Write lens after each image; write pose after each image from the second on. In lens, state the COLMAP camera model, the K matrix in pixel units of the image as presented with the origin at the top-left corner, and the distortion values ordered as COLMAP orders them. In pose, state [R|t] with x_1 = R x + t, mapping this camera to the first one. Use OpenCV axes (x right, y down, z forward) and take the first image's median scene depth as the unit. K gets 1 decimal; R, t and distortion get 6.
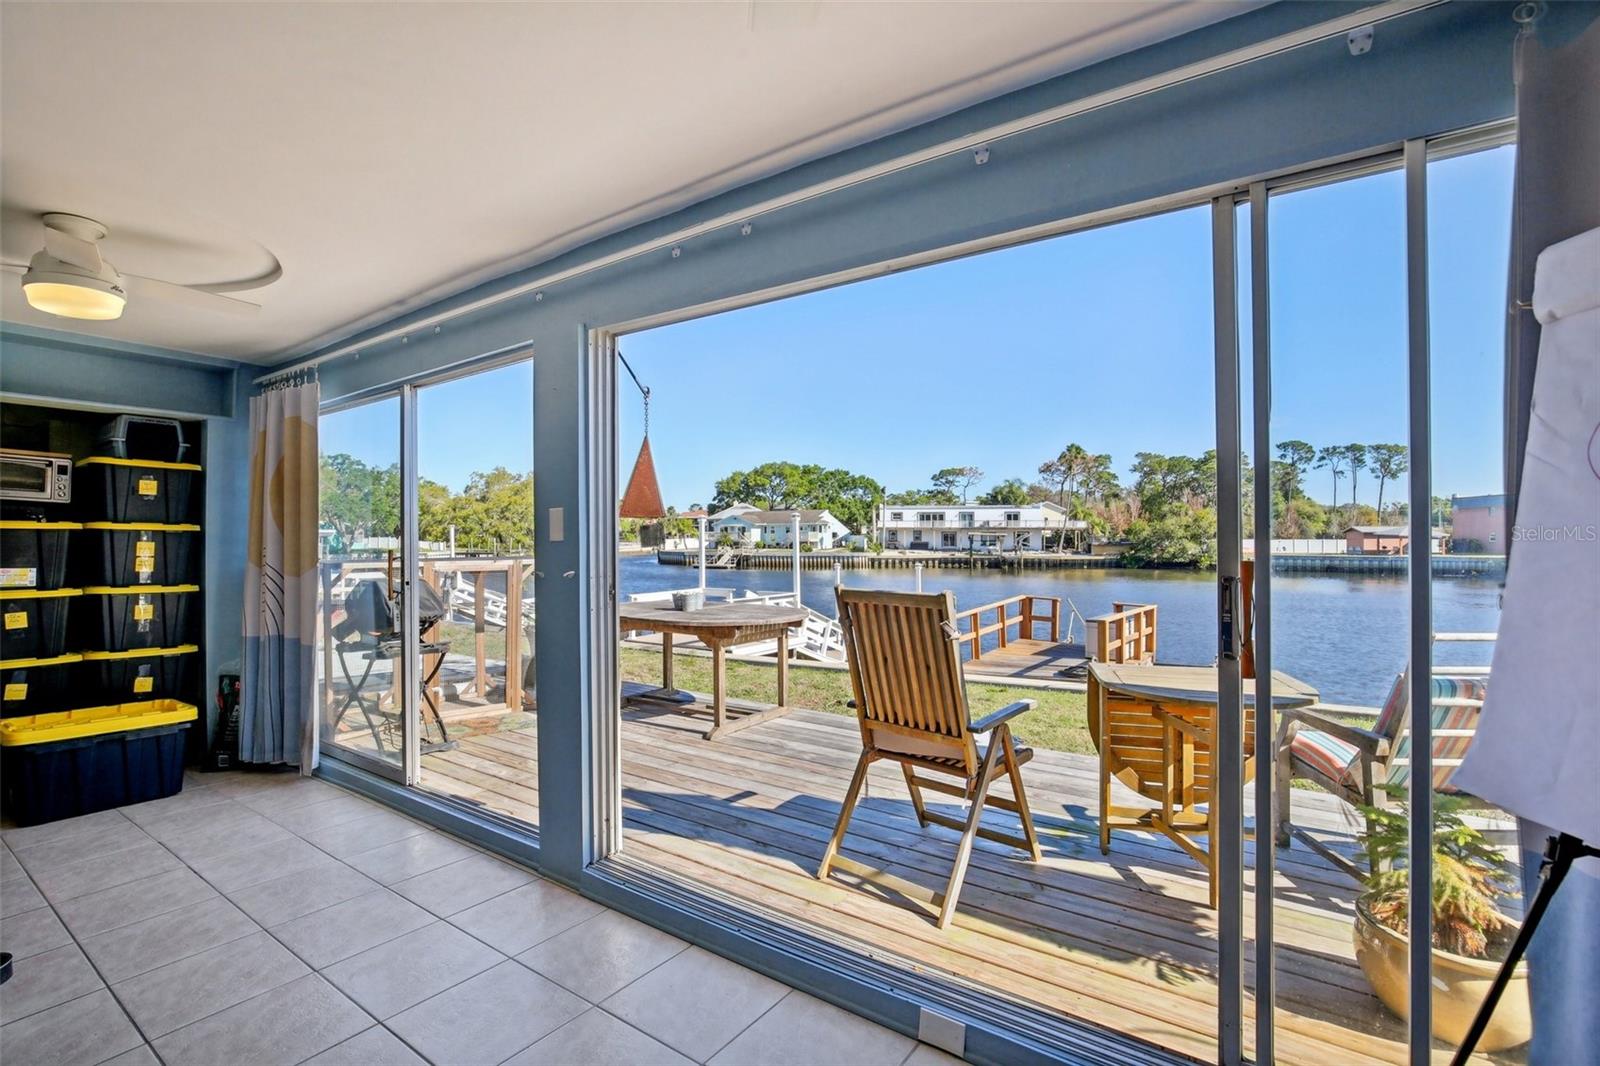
lens RADIAL K [[747.8, 0, 798.3], [0, 747.8, 537.5], [0, 0, 1]] dist [-0.023087, 0.000657]
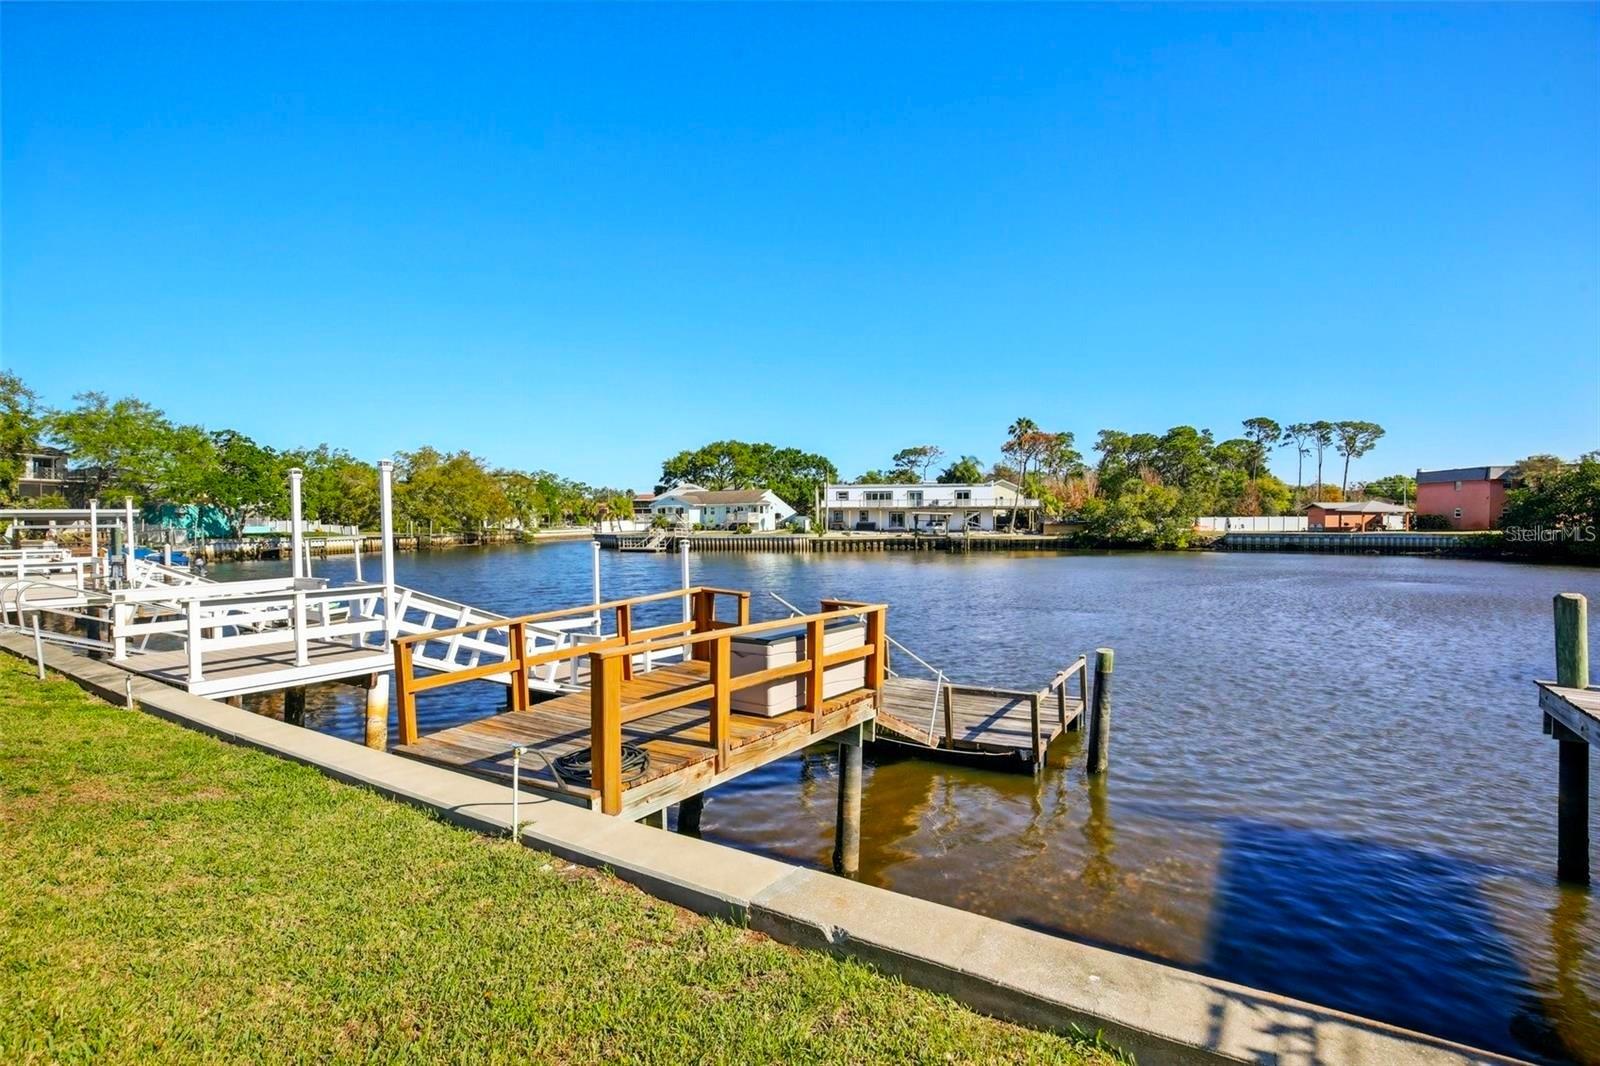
lens RADIAL K [[739.0, 0, 791.3], [0, 739.0, 532.4], [0, 0, 1]] dist [-0.031507, 0.000198]
pose [[0.999876, -0.006431, 0.014374, 0.053494], [0.006212, 0.999865, 0.015209, 0.003646], [-0.014470, -0.015118, 0.999781, 0.062495]]
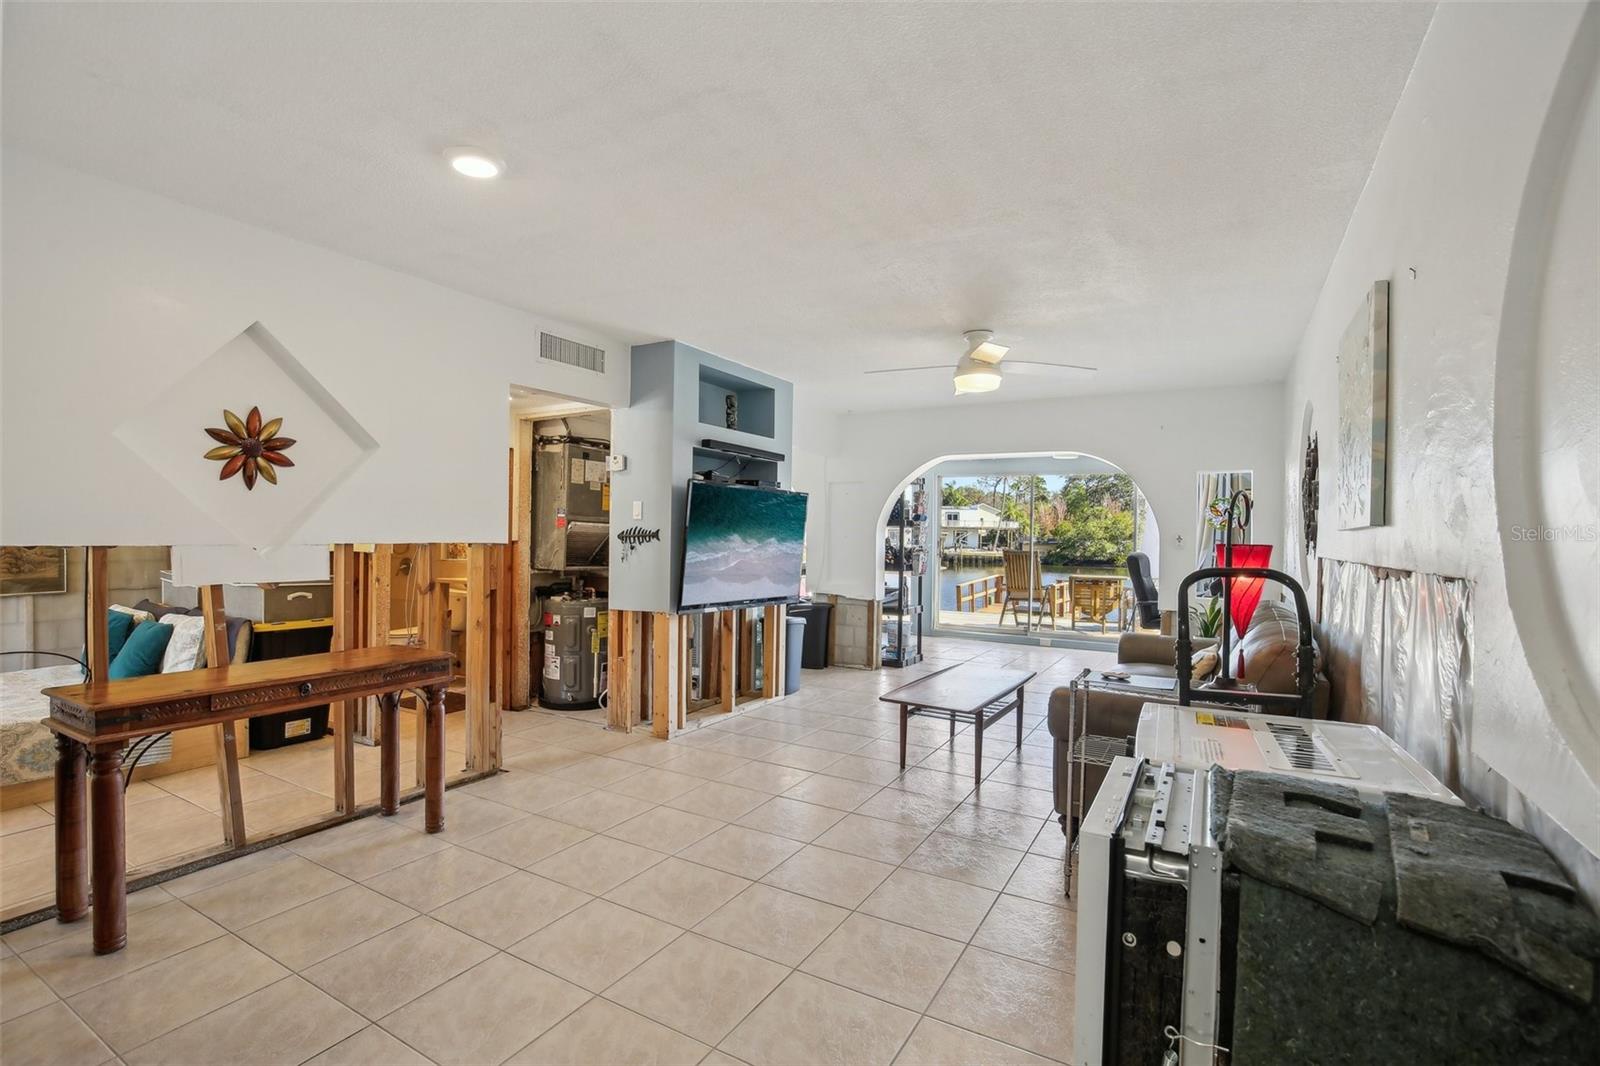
lens RADIAL K [[739.0, 0, 791.3], [0, 739.0, 532.4], [0, 0, 1]] dist [-0.031507, 0.000198]
pose [[0.997011, 0.014508, 0.075881, -0.028998], [-0.014412, 0.999894, -0.001814, 0.000183], [-0.075899, 0.000715, 0.997115, -0.057460]]
